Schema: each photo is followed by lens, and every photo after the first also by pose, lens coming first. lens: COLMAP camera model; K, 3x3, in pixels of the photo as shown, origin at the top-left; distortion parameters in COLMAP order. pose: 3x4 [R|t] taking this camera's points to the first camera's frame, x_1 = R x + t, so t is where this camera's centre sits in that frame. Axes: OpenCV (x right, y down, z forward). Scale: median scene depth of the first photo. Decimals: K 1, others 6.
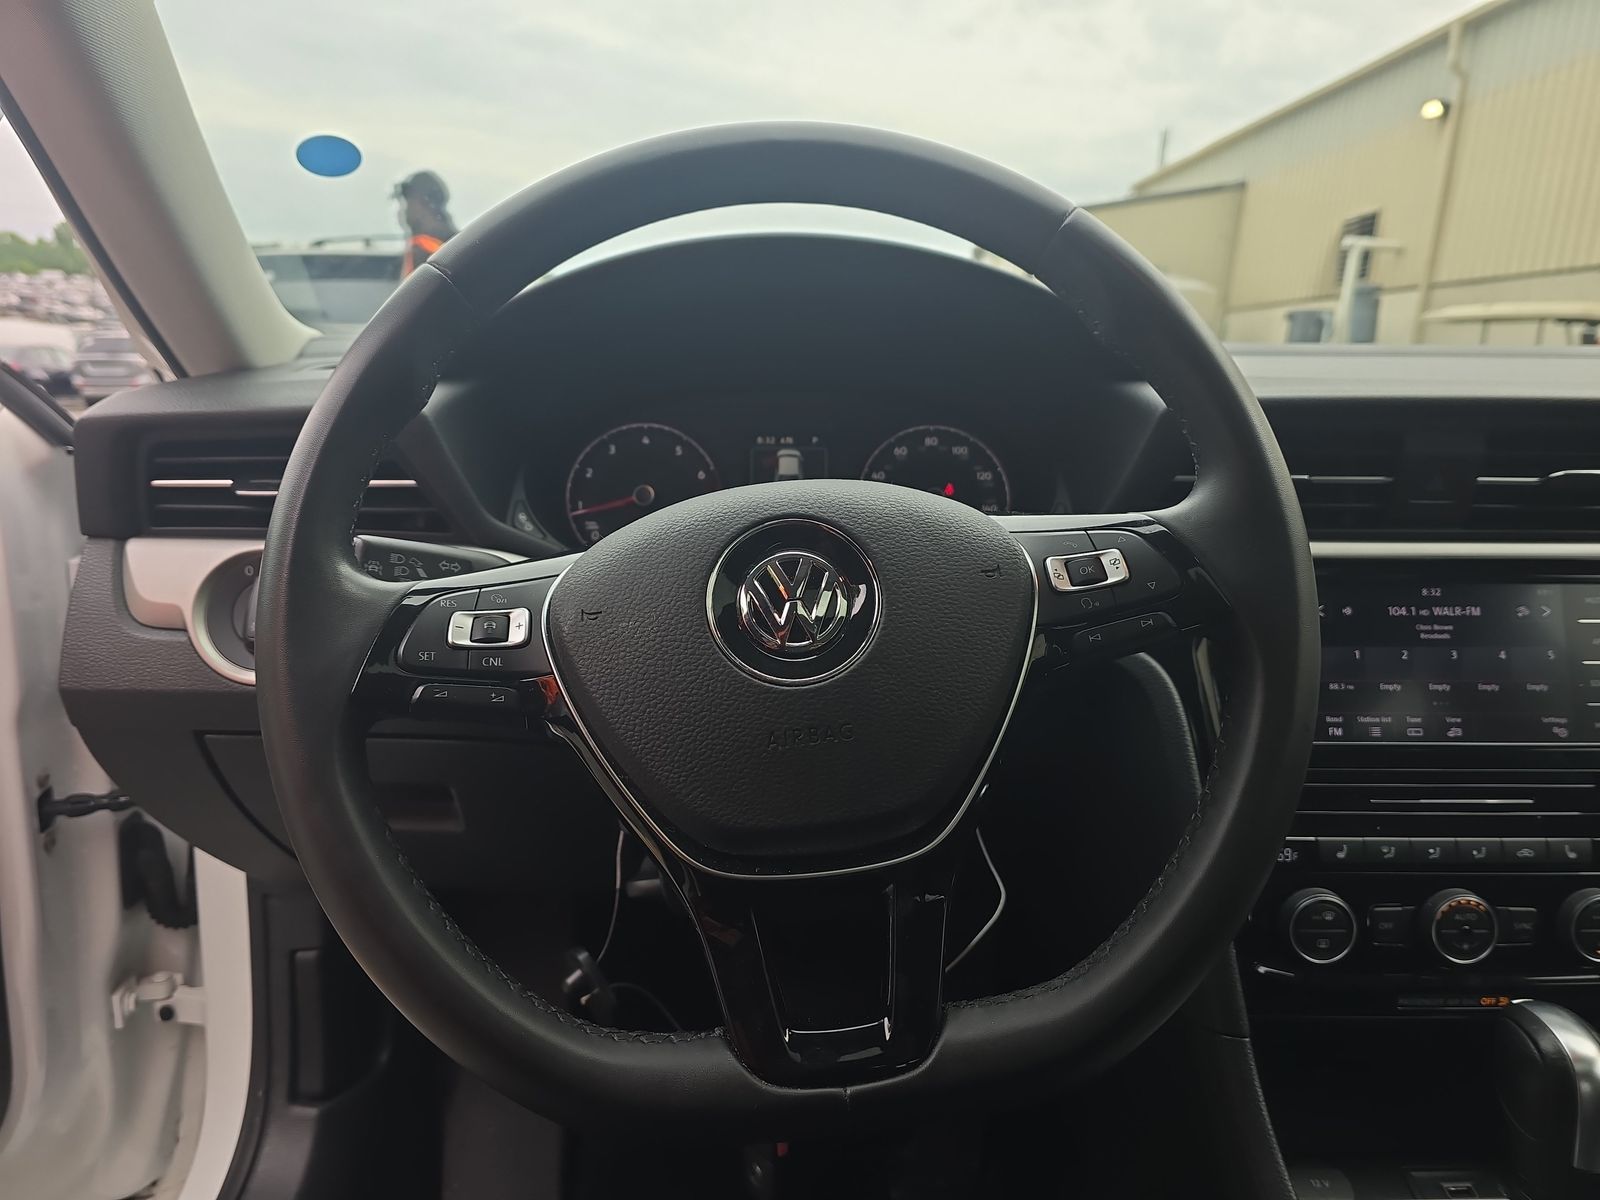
lens RADIAL K [[1035.8, 0, 800.0], [0, 1035.8, 600.0], [0, 0, 1]] dist [0.056543, -0.078403]
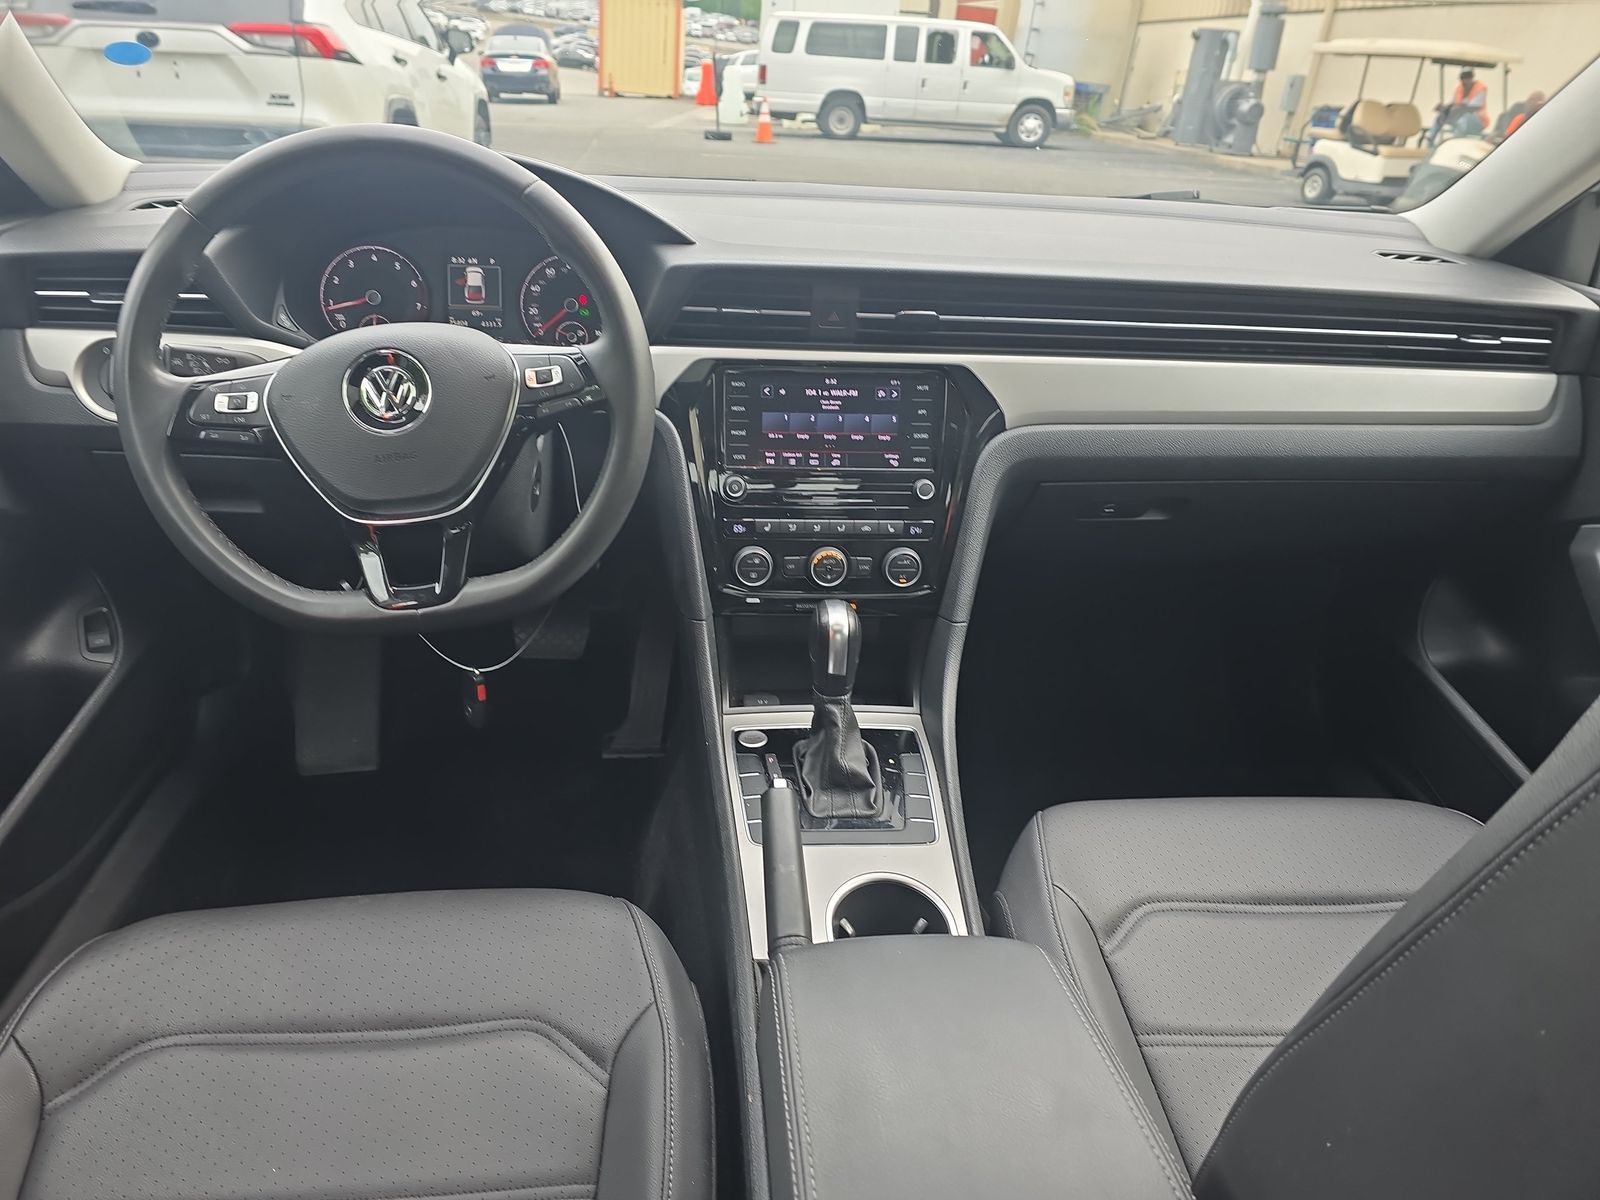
lens RADIAL K [[1035.8, 0, 800.0], [0, 1035.8, 600.0], [0, 0, 1]] dist [0.056543, -0.078403]
pose [[0.996437, 0.001814, 0.084318, 0.407333], [-0.023515, 0.966097, 0.257106, -0.098896], [-0.080993, -0.258173, 0.962698, -0.748823]]
